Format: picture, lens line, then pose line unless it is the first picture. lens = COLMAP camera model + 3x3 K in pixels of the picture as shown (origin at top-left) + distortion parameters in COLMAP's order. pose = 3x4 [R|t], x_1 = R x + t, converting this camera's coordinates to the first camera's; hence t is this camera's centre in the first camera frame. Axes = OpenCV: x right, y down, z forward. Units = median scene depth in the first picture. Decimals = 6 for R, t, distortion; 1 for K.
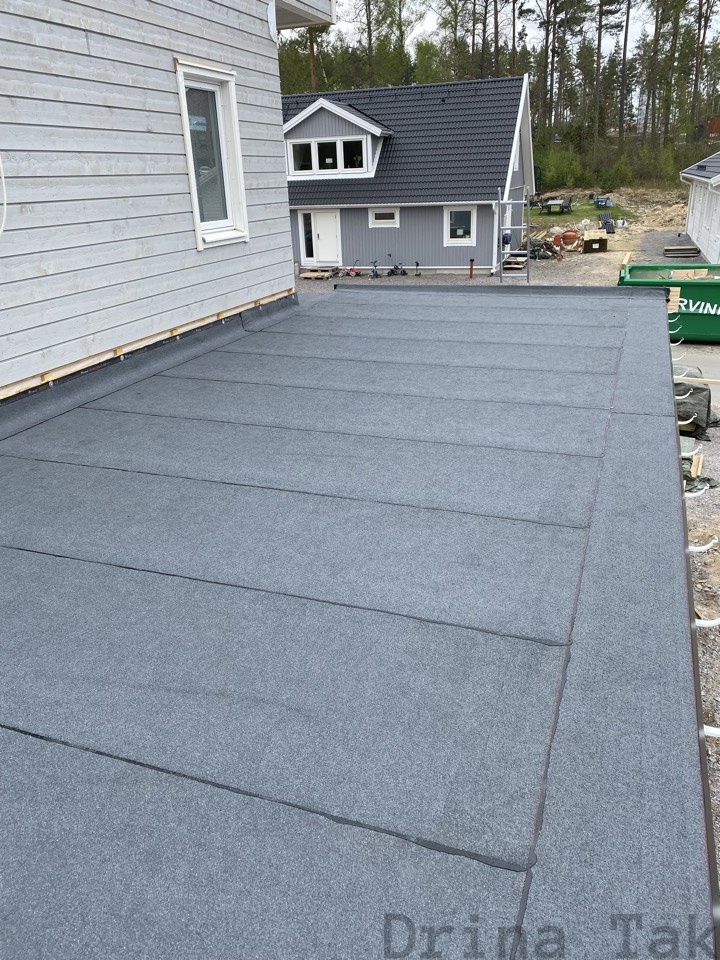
lens RADIAL K [[742.2, 0, 360.0], [0, 742.2, 480.0], [0, 0, 1]] dist [0.103492, -0.115296]
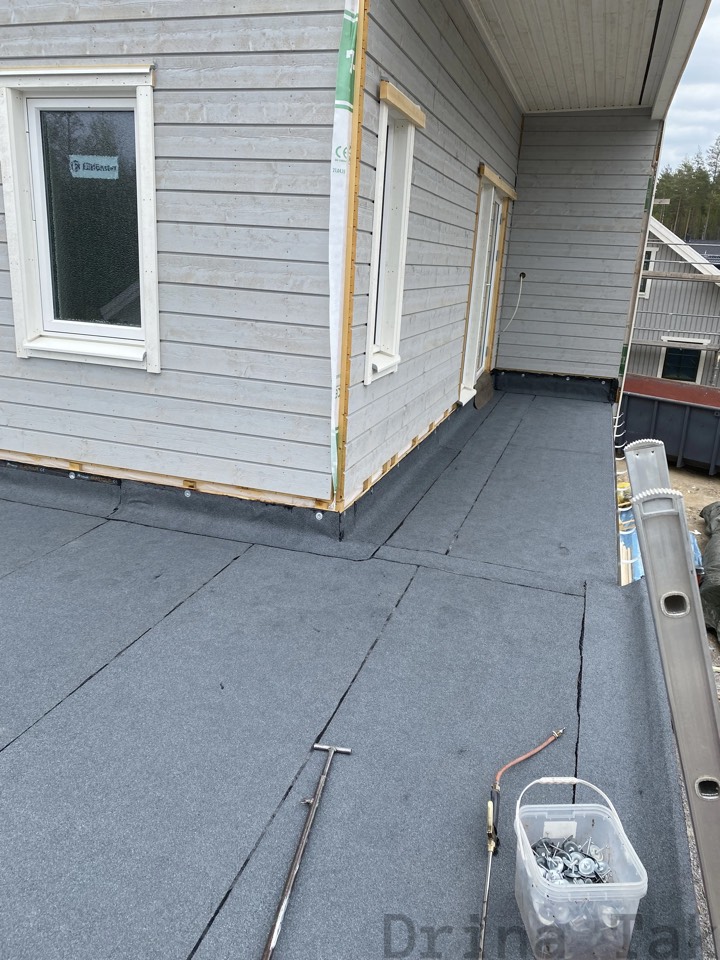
lens RADIAL K [[742.2, 0, 360.0], [0, 742.2, 480.0], [0, 0, 1]] dist [0.103492, -0.115296]
pose [[0.028342, 0.304209, -0.952184, 0.415344], [-0.430525, 0.863402, 0.263030, -0.478463], [0.902133, 0.402484, 0.155440, 1.132501]]
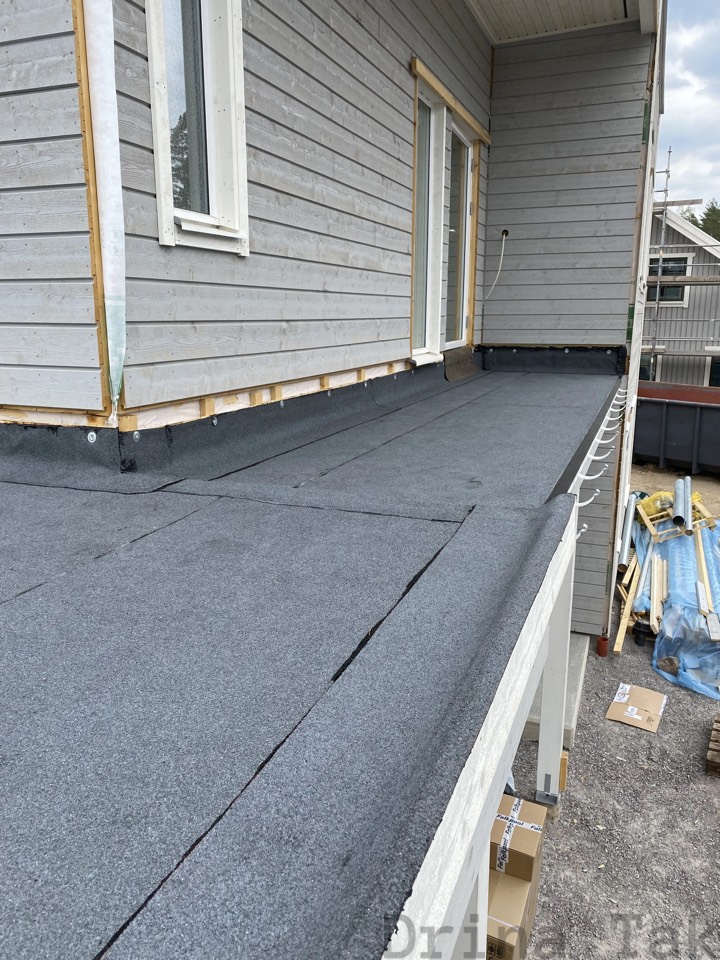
lens RADIAL K [[742.2, 0, 360.0], [0, 742.2, 480.0], [0, 0, 1]] dist [0.103492, -0.115296]
pose [[-0.029809, 0.241704, -0.969892, 0.260648], [-0.379509, 0.894928, 0.234686, -0.416193], [0.924708, 0.375078, 0.065051, 1.308676]]
